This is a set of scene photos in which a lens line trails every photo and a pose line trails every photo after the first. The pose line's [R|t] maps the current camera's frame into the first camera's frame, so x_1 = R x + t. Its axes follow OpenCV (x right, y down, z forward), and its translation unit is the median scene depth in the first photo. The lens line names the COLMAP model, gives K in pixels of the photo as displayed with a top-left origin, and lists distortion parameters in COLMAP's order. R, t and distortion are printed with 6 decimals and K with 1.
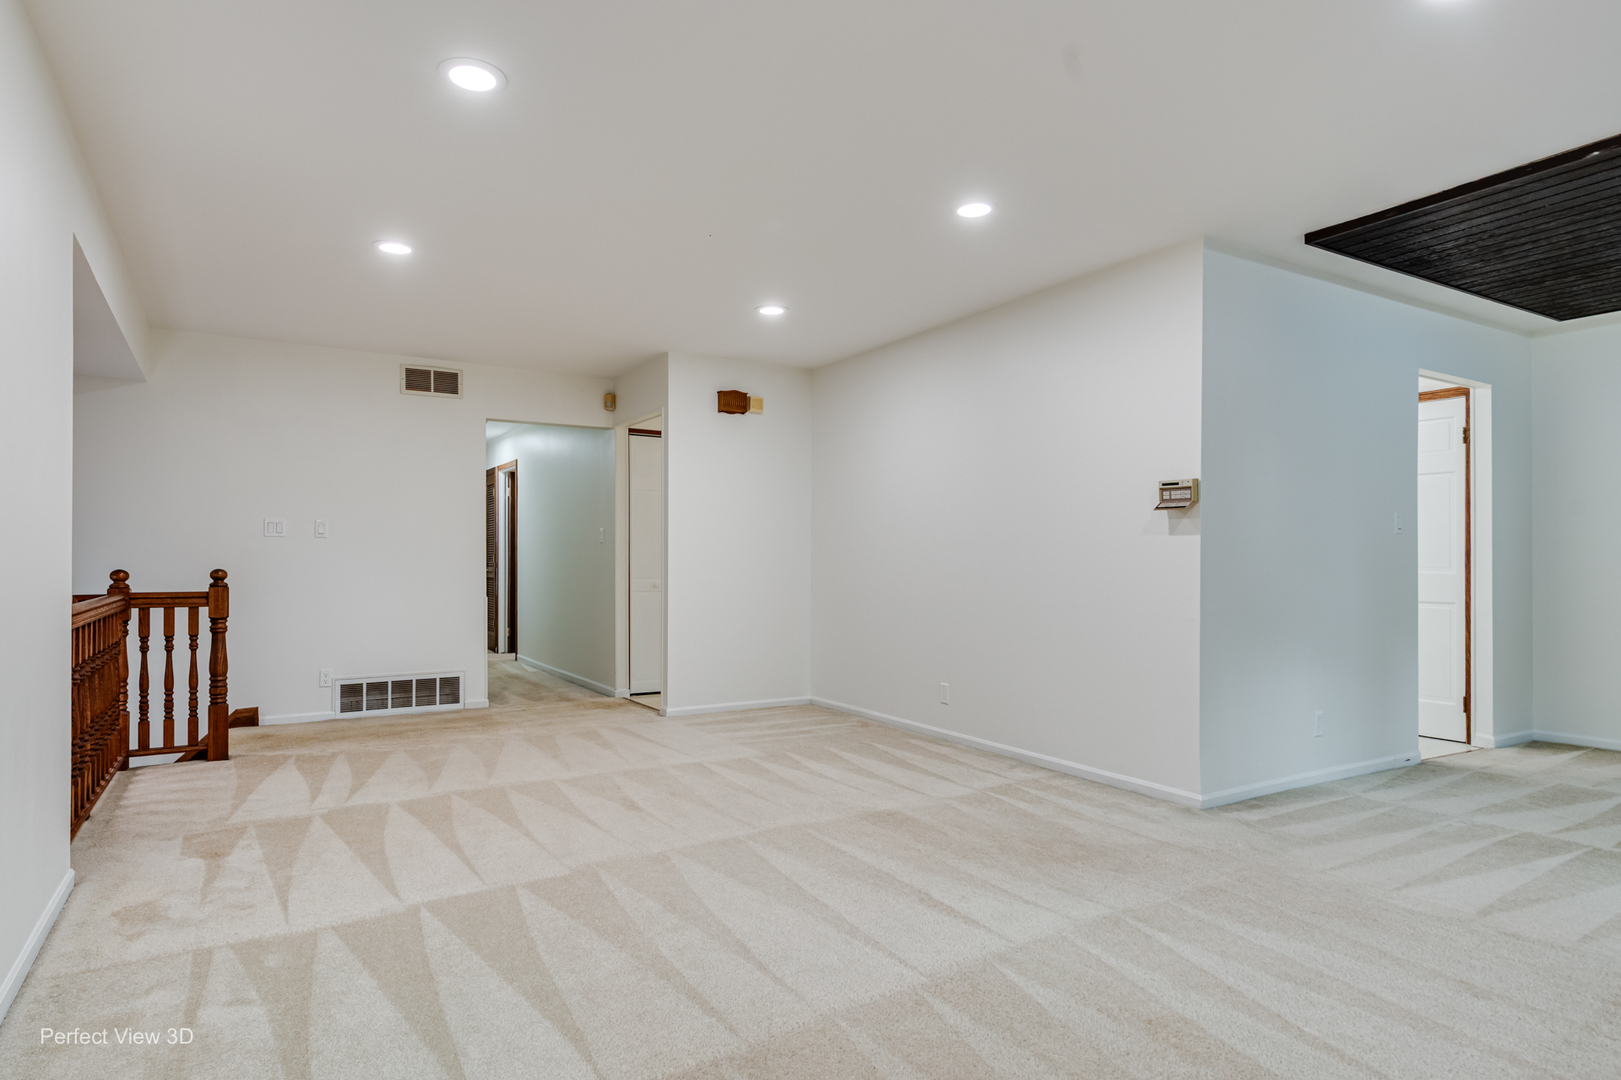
lens RADIAL K [[915.3, 0, 792.5], [0, 915.3, 548.9], [0, 0, 1]] dist [0.001493, -0.000461]
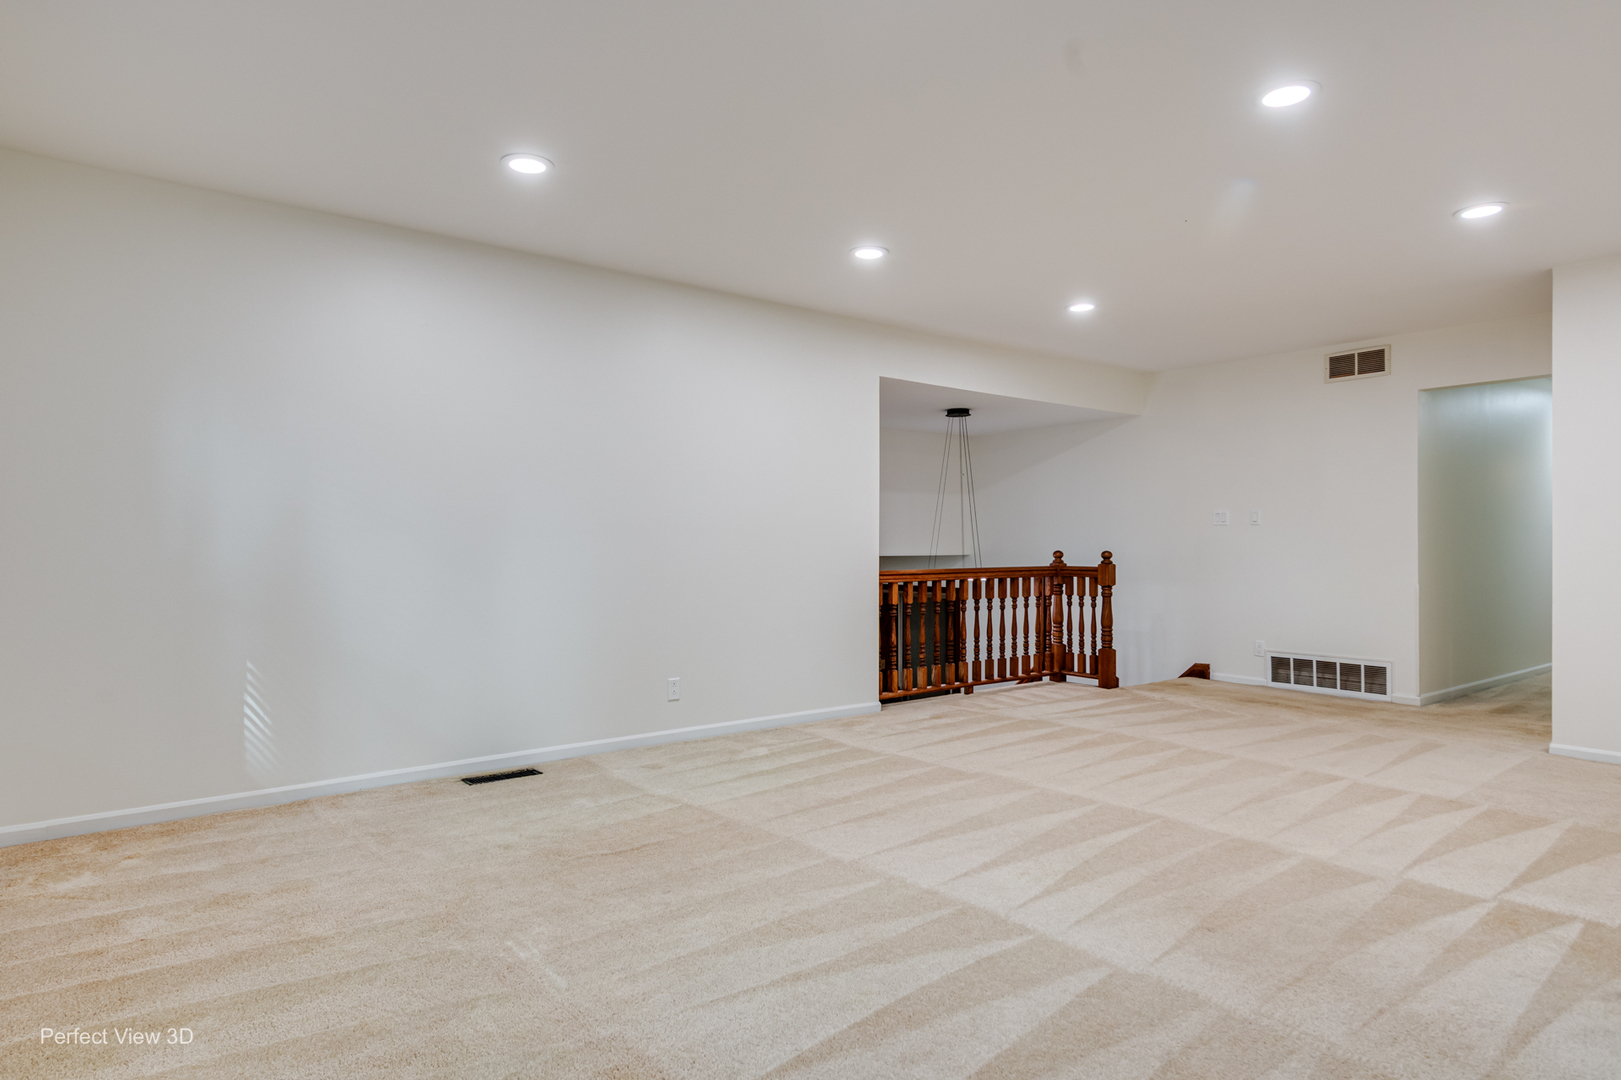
lens RADIAL K [[915.3, 0, 792.5], [0, 915.3, 548.9], [0, 0, 1]] dist [0.001493, -0.000461]
pose [[0.096225, 0.004760, -0.995348, 0.715301], [0.009698, 0.999937, 0.005720, 0.006629], [0.995312, -0.010203, 0.096172, 0.399103]]
